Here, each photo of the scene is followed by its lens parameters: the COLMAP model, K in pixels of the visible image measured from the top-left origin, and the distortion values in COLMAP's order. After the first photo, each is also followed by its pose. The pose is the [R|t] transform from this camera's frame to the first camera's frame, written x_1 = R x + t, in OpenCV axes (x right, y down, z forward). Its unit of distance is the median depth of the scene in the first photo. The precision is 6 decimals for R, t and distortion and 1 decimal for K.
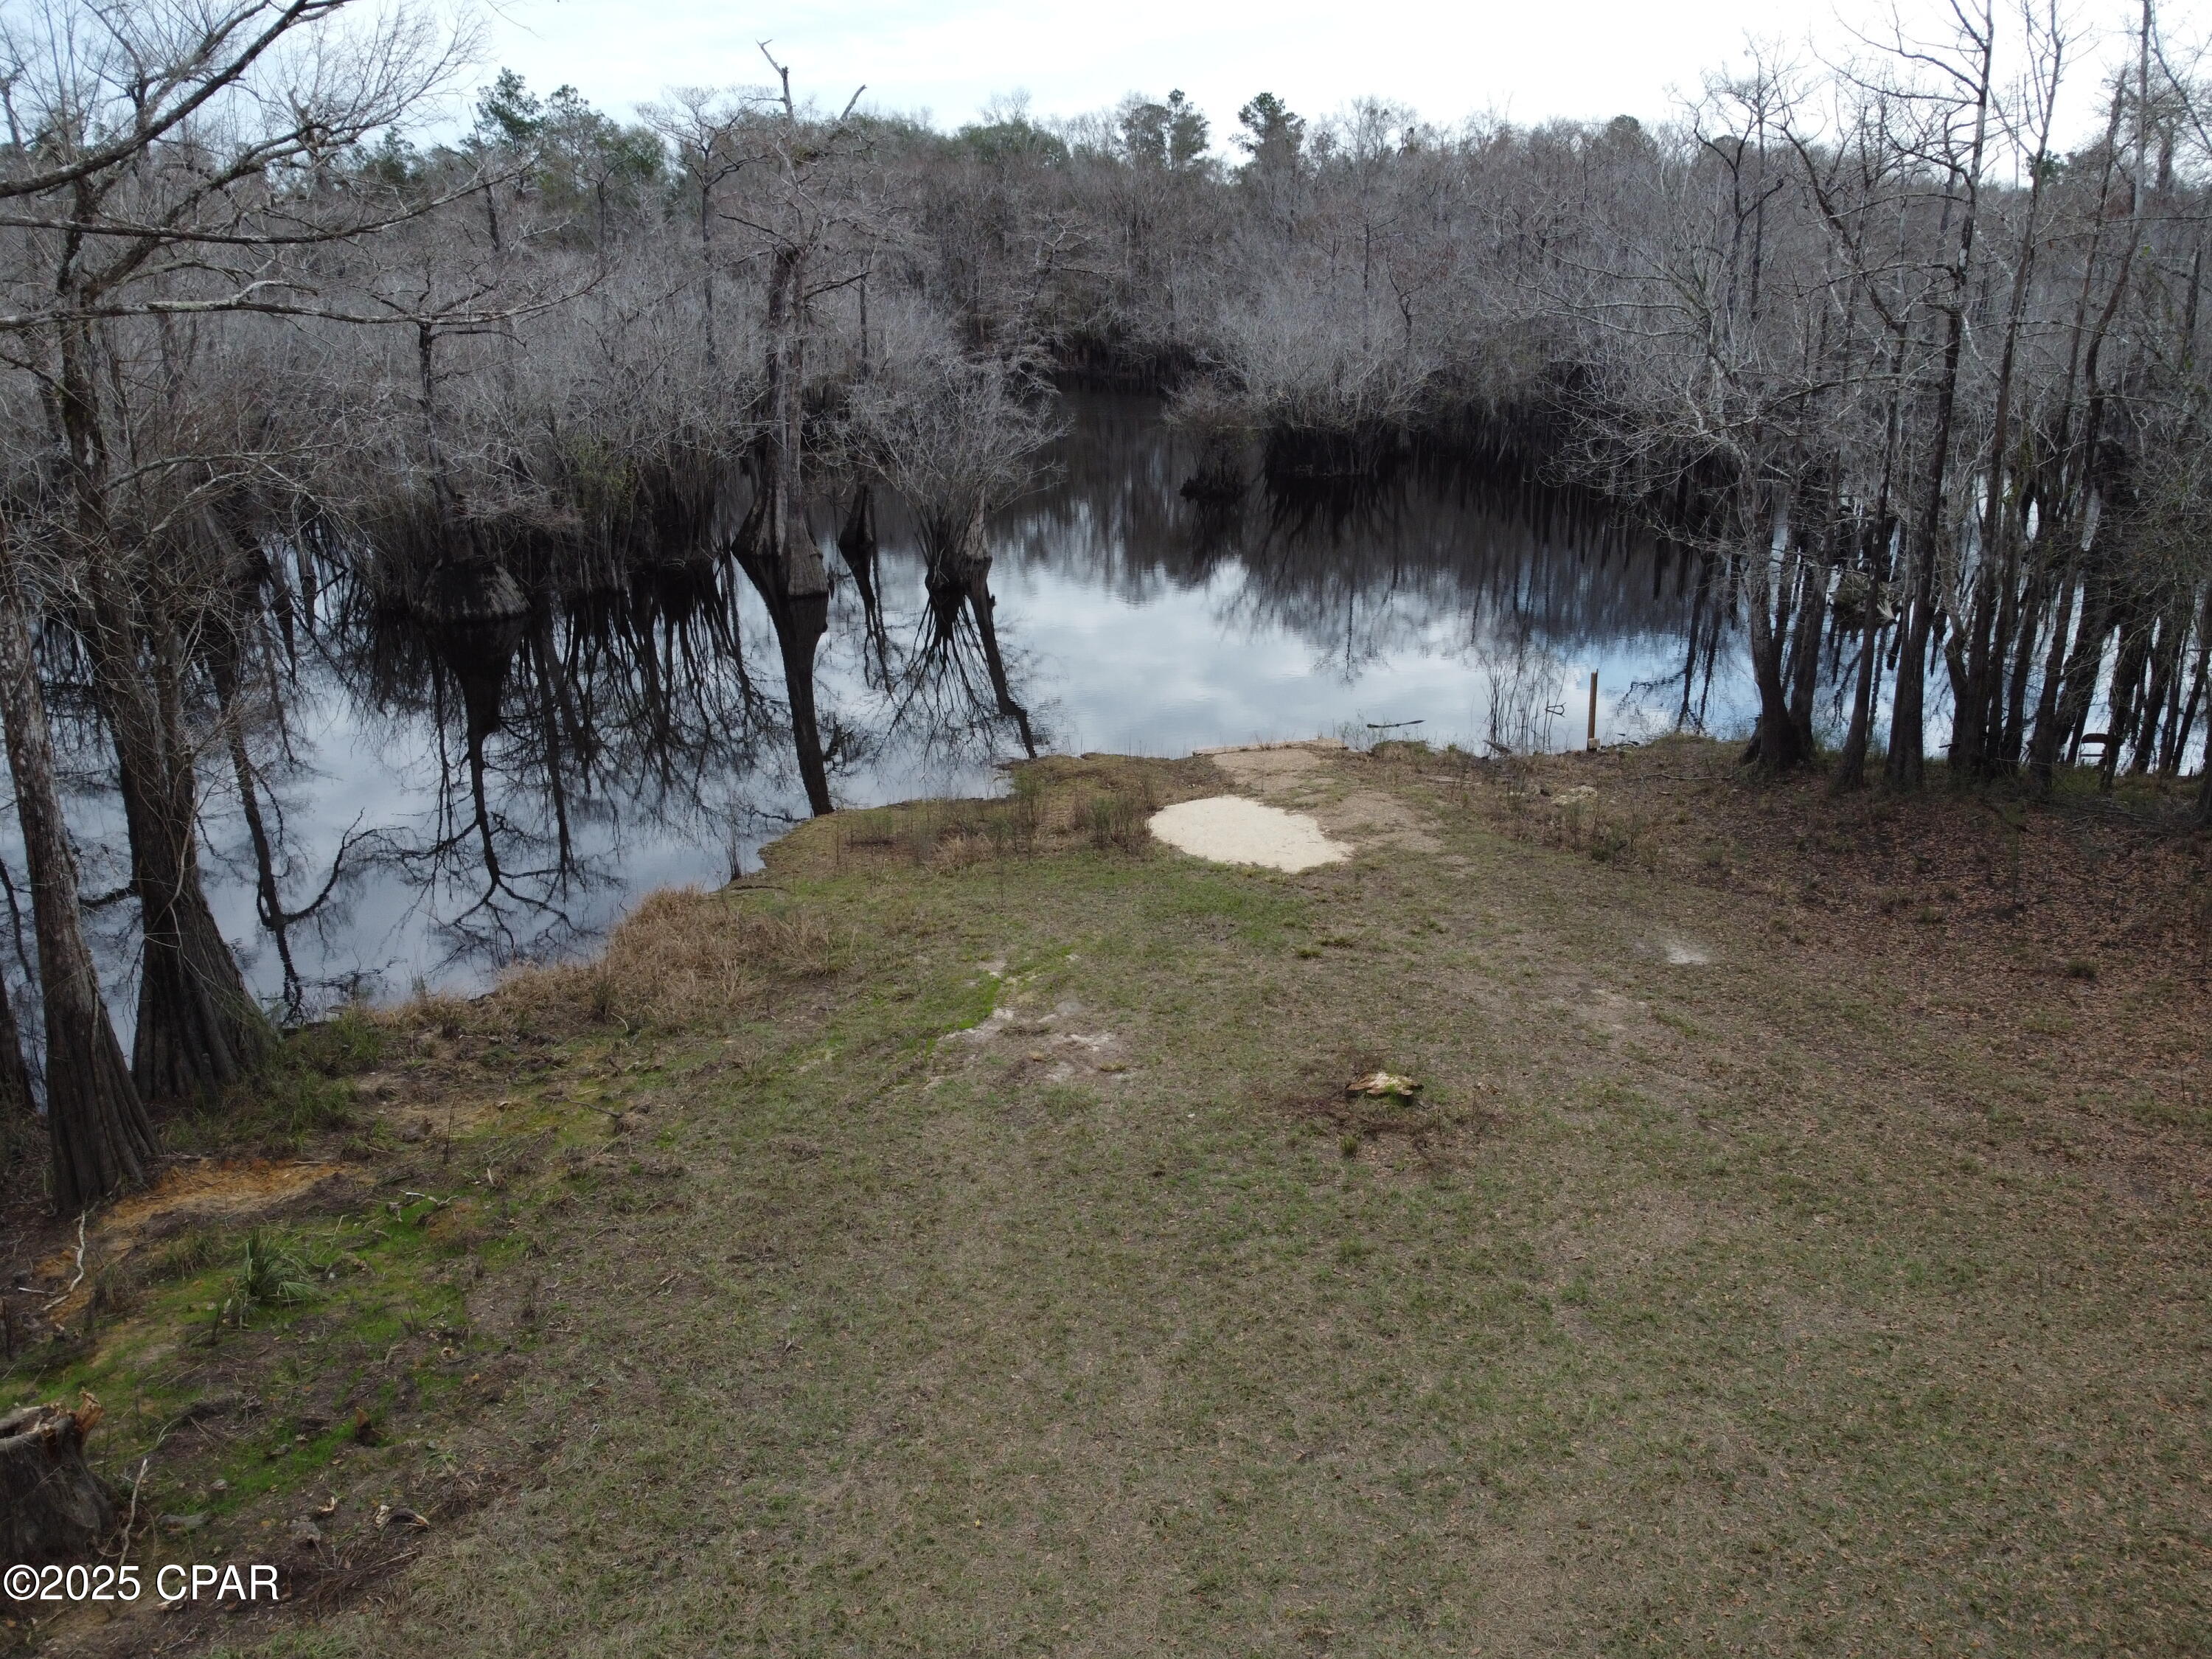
lens RADIAL K [[1675.3, 0, 1106.3], [0, 1675.3, 830.6], [0, 0, 1]] dist [0.013296, -0.018319]
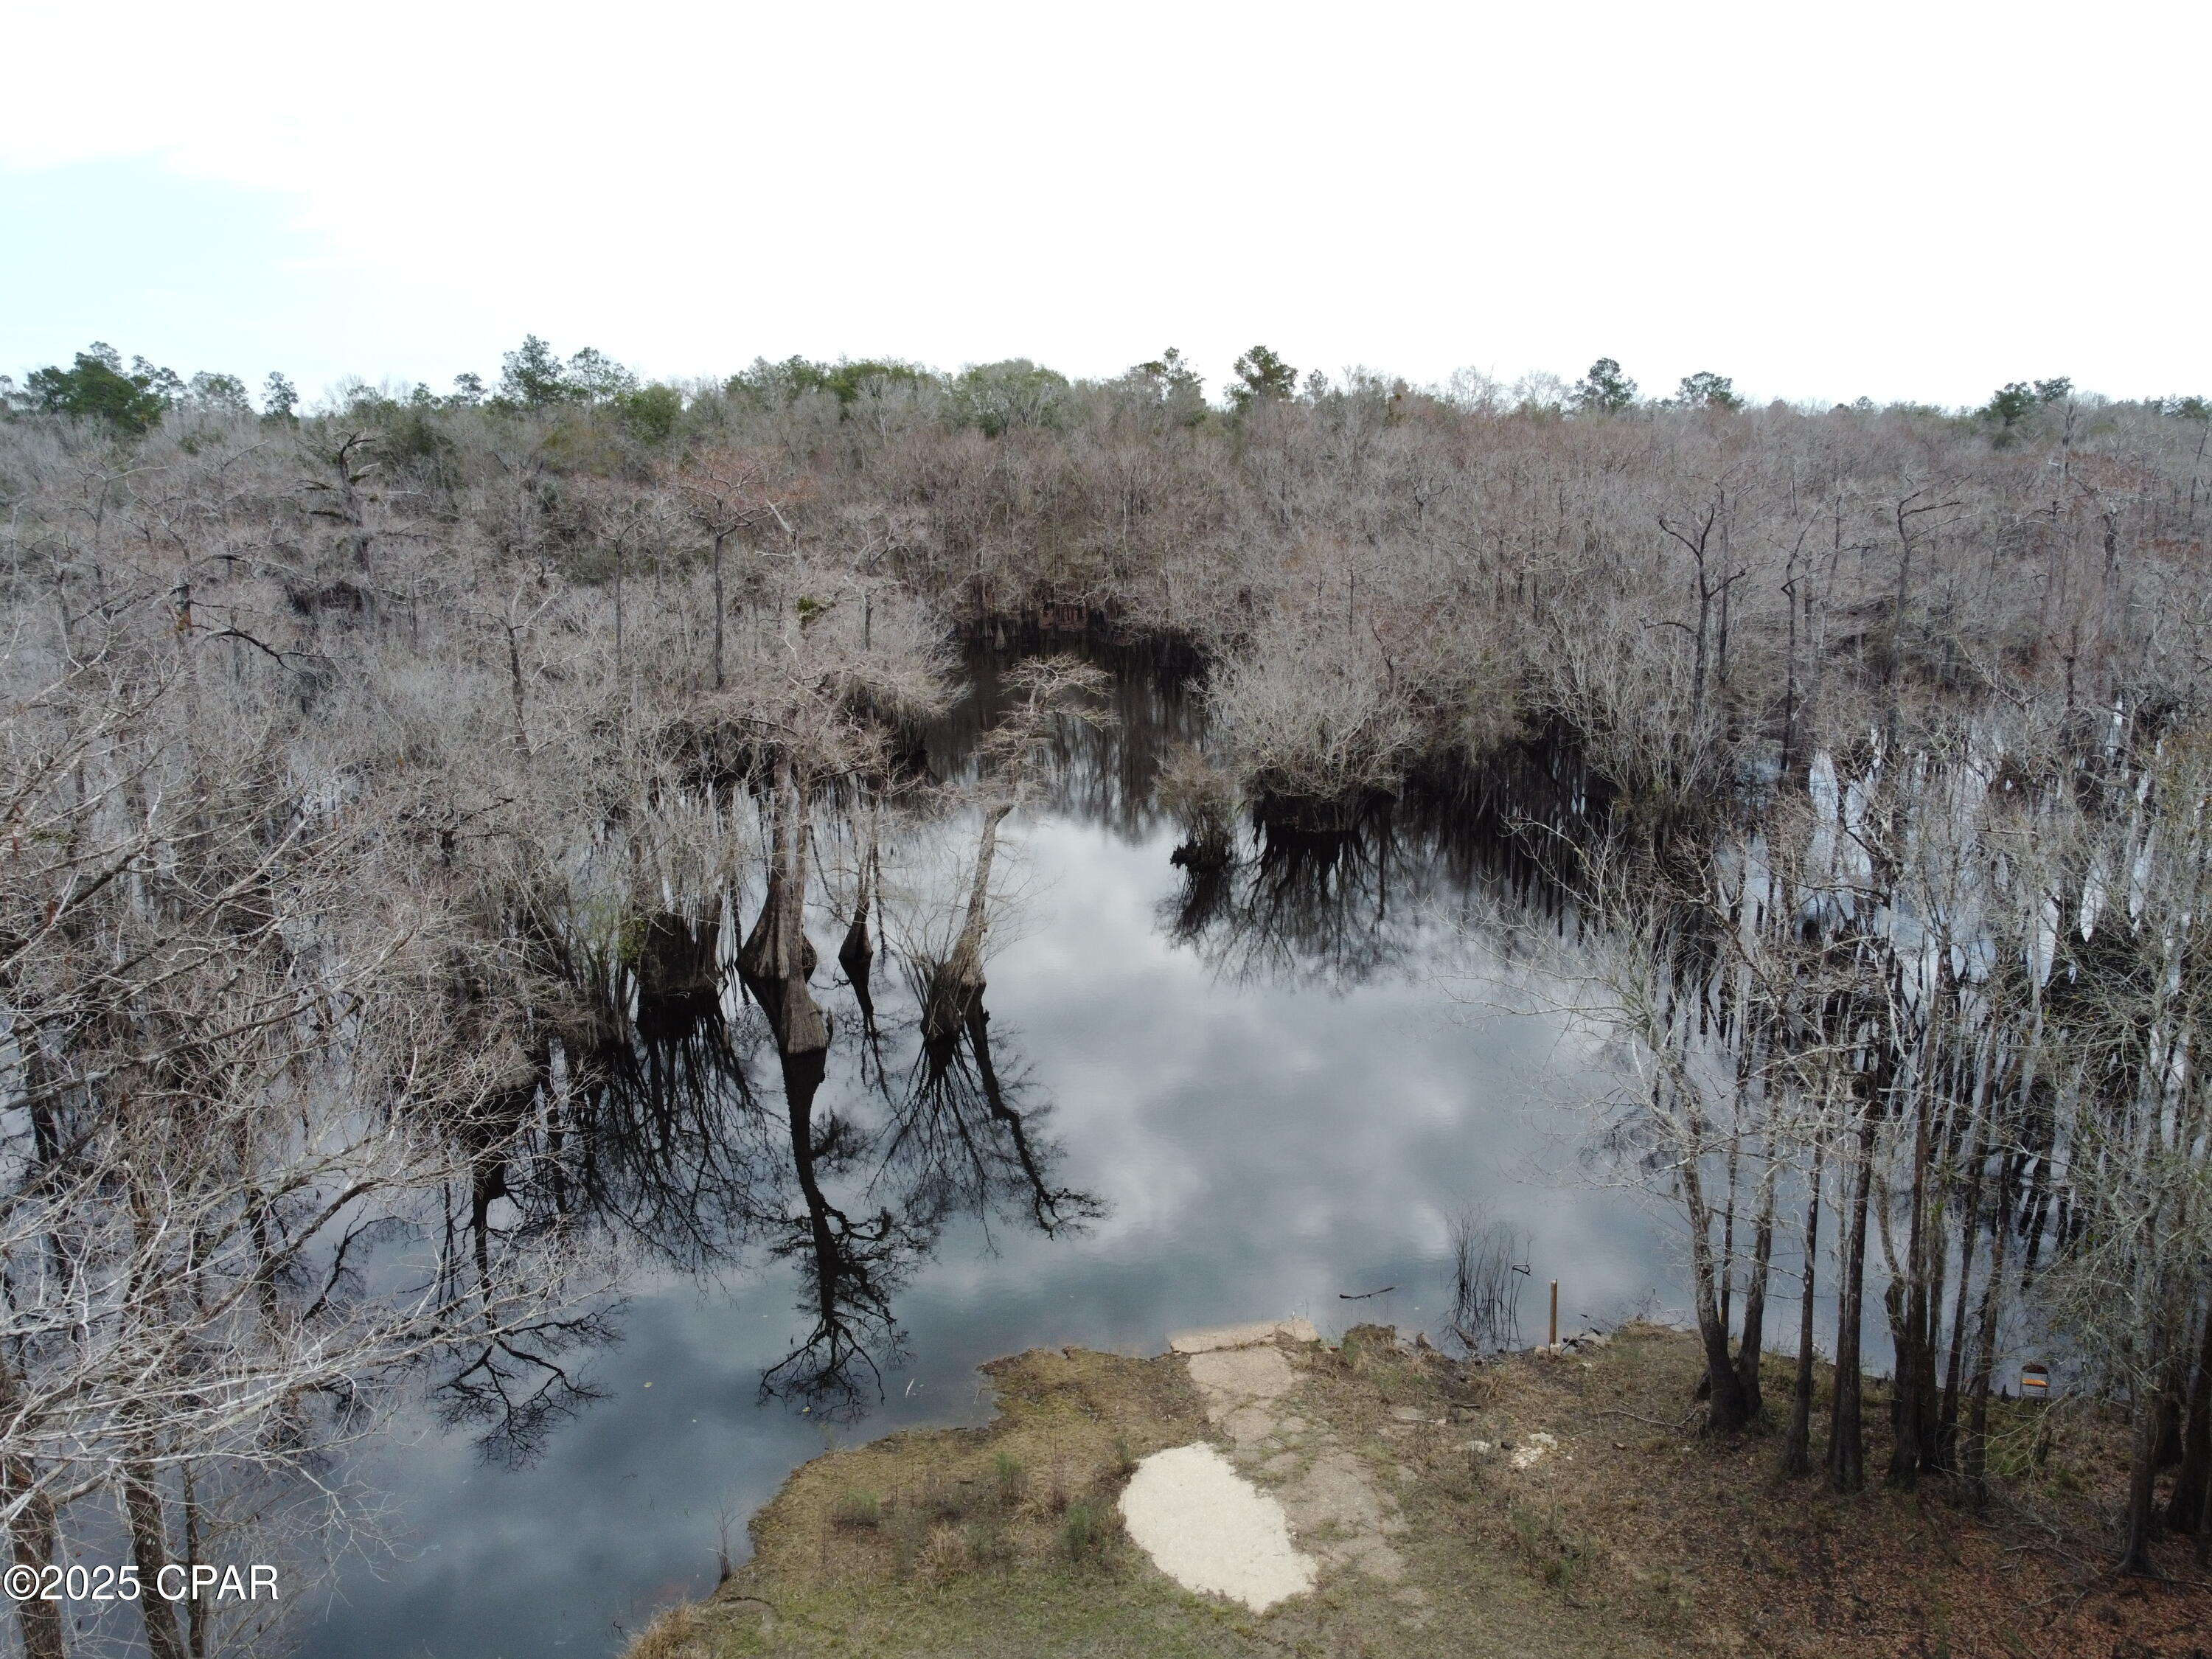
lens RADIAL K [[1675.3, 0, 1104.2], [0, 1675.3, 832.4], [0, 0, 1]] dist [0.013296, -0.018319]
pose [[0.999992, 0.003114, -0.002316, 0.006592], [-0.003305, 0.996128, -0.087856, -0.152092], [0.002033, 0.087863, 0.996130, -0.035586]]
